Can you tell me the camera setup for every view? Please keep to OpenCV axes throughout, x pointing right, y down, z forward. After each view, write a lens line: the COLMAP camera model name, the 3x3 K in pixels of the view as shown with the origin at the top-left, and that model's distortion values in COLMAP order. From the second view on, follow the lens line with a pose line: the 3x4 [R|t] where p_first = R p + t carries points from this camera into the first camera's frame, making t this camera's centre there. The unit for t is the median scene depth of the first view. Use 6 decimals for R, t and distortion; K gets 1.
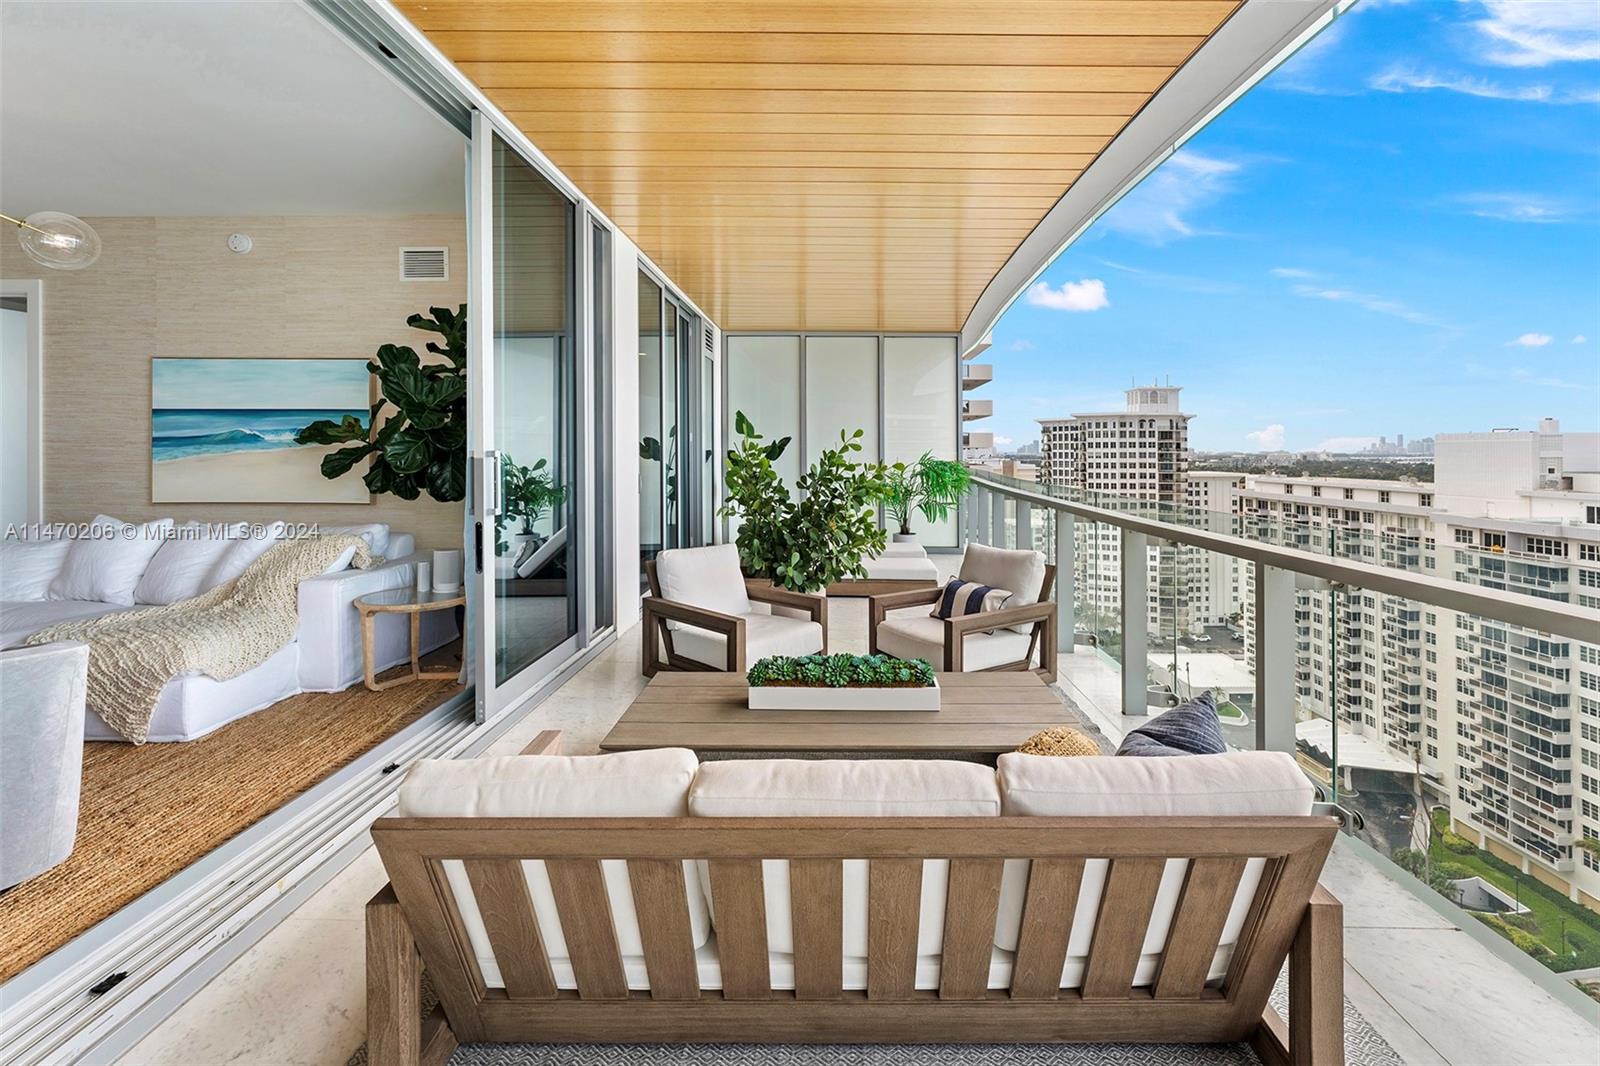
lens RADIAL K [[683.1, 0, 845.5], [0, 683.1, 451.2], [0, 0, 1]] dist [-0.000967, 0.000004]
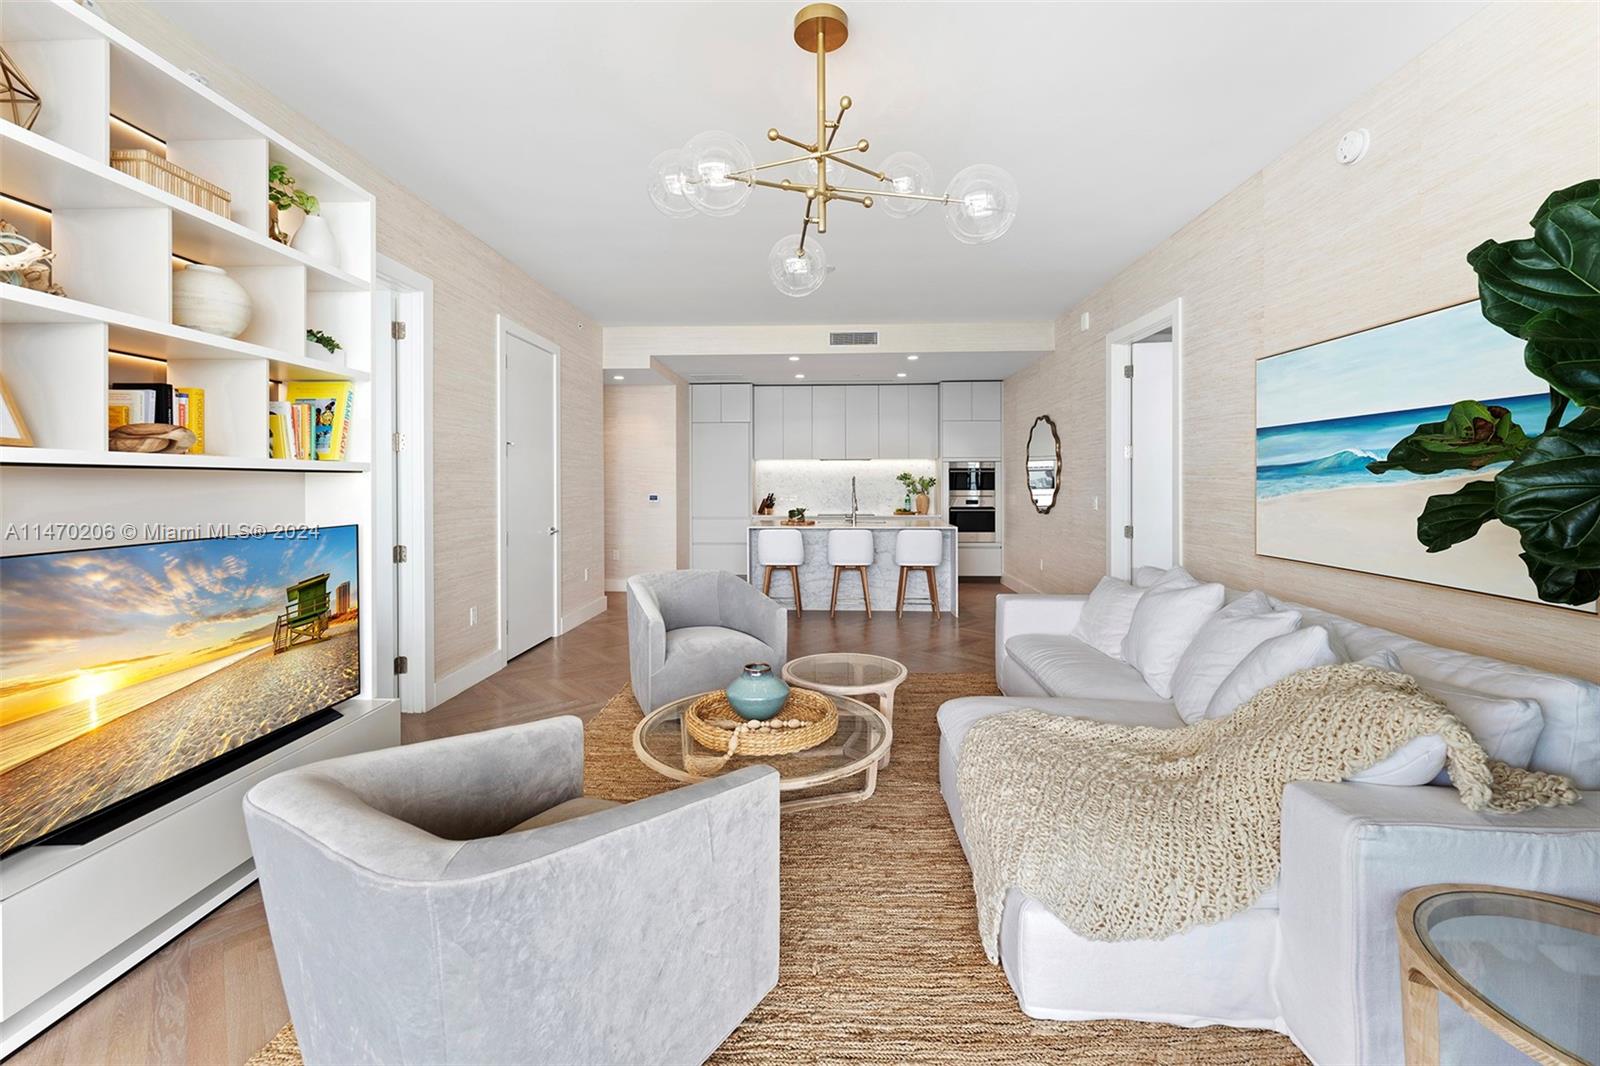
lens RADIAL K [[657.9, 0, 800.3], [0, 657.9, 489.1], [0, 0, 1]] dist [-0.000075, 0.000021]
pose [[-0.048983, 0.010695, -0.998742, -0.273509], [0.002359, 0.999941, 0.010592, -0.004503], [0.998797, -0.001837, -0.049006, 0.539255]]
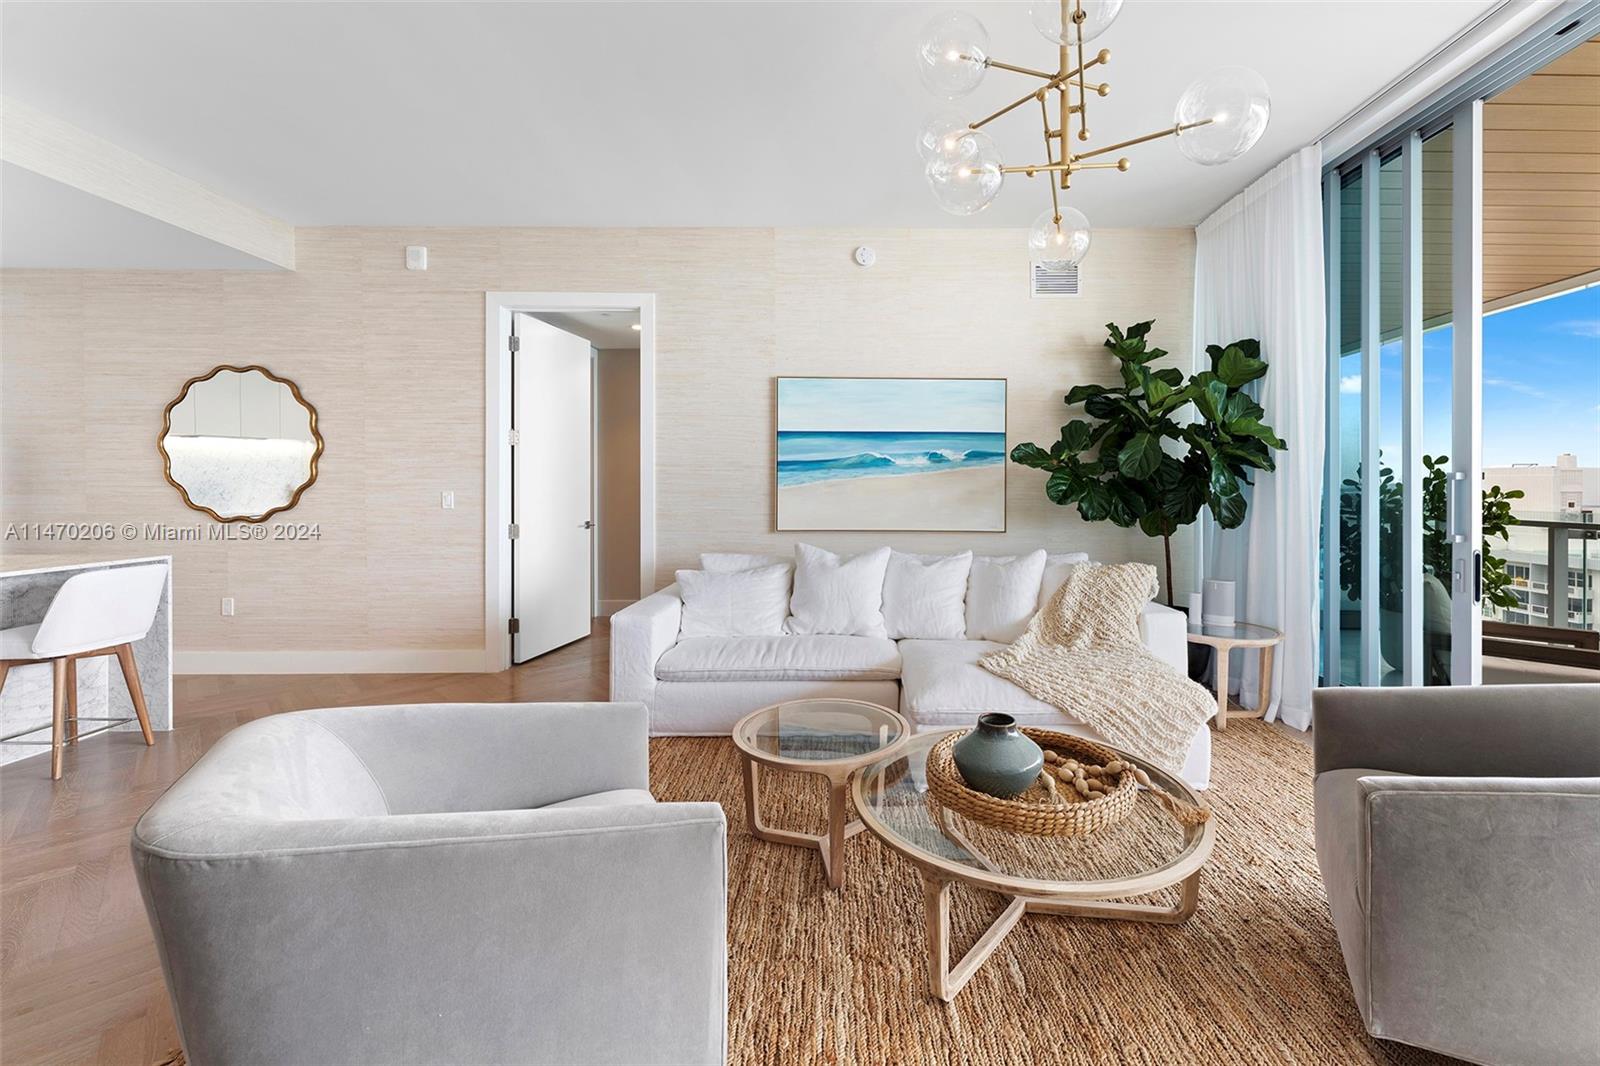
lens RADIAL K [[670.2, 0, 862.1], [0, 670.2, 485.3], [0, 0, 1]] dist [-0.000876, -0.000036]
pose [[0.999911, 0.002114, 0.013203, -0.915814], [-0.002124, 0.999998, 0.000686, 0.012148], [-0.013202, -0.000714, 0.999913, 0.071570]]
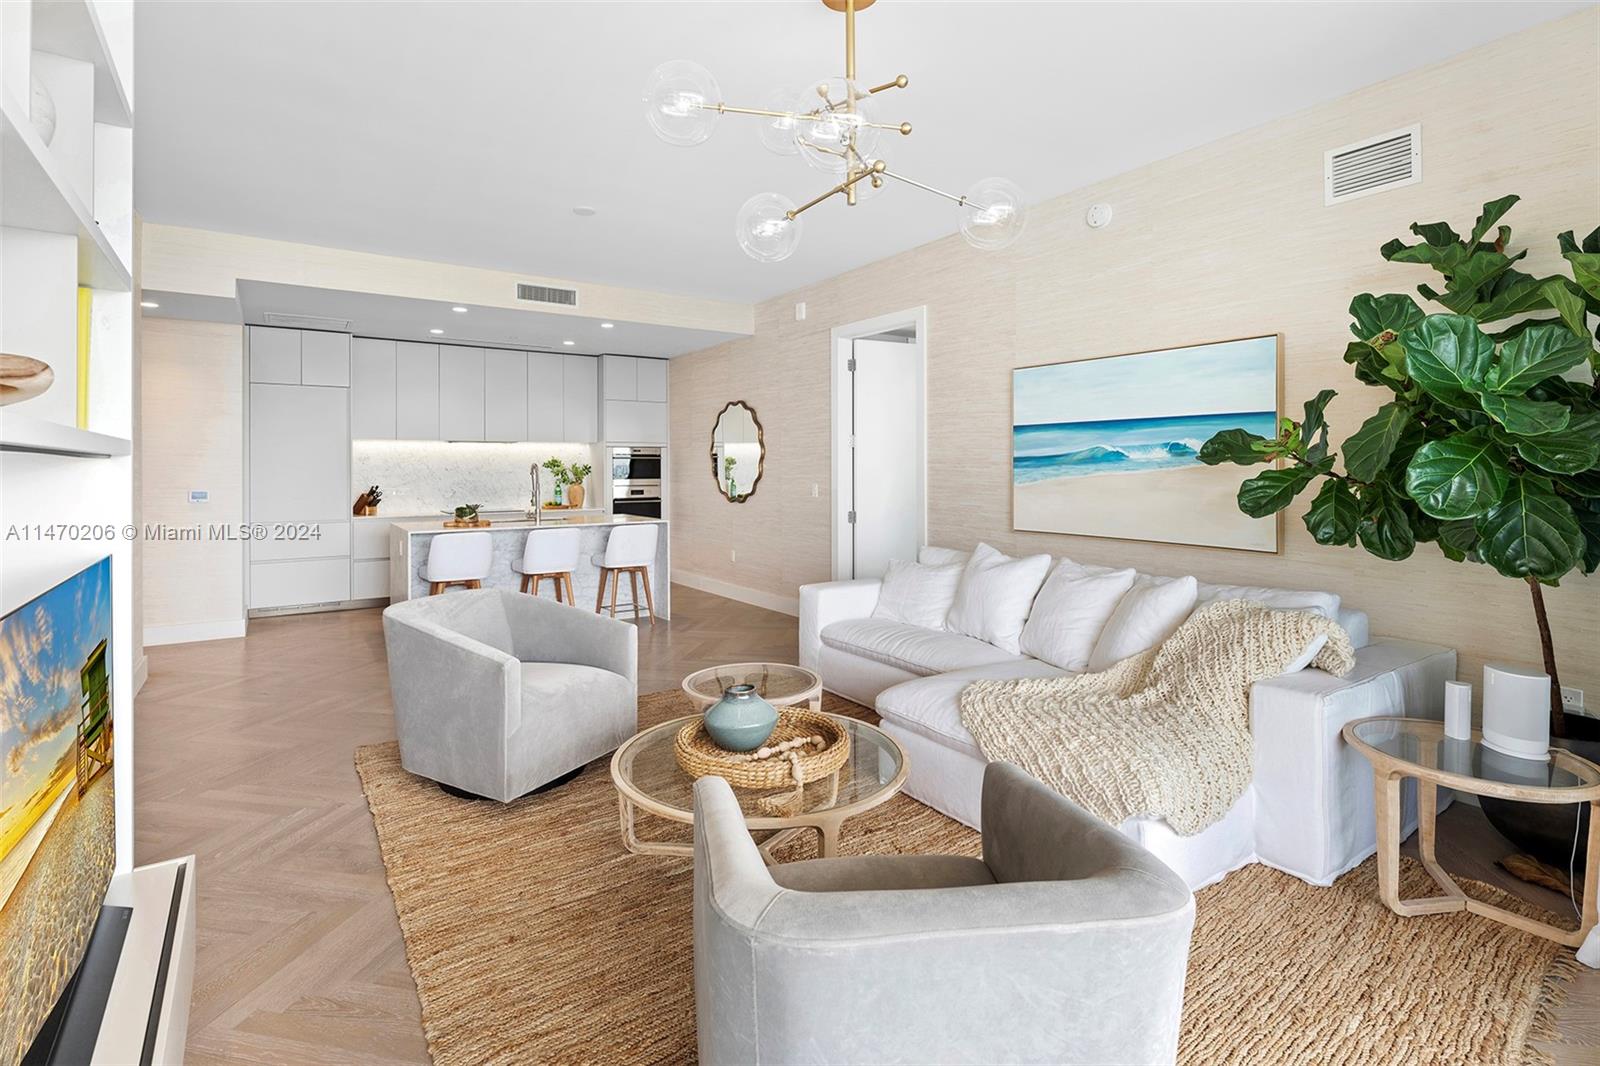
lens RADIAL K [[757.9, 0, 790.5], [0, 757.9, 470.4], [0, 0, 1]] dist [-0.002579, -0.000257]
pose [[0.558576, 0.000894, -0.829453, -0.351987], [0.003386, 0.999989, 0.003358, -0.007395], [0.829446, -0.004685, 0.558567, 0.197054]]
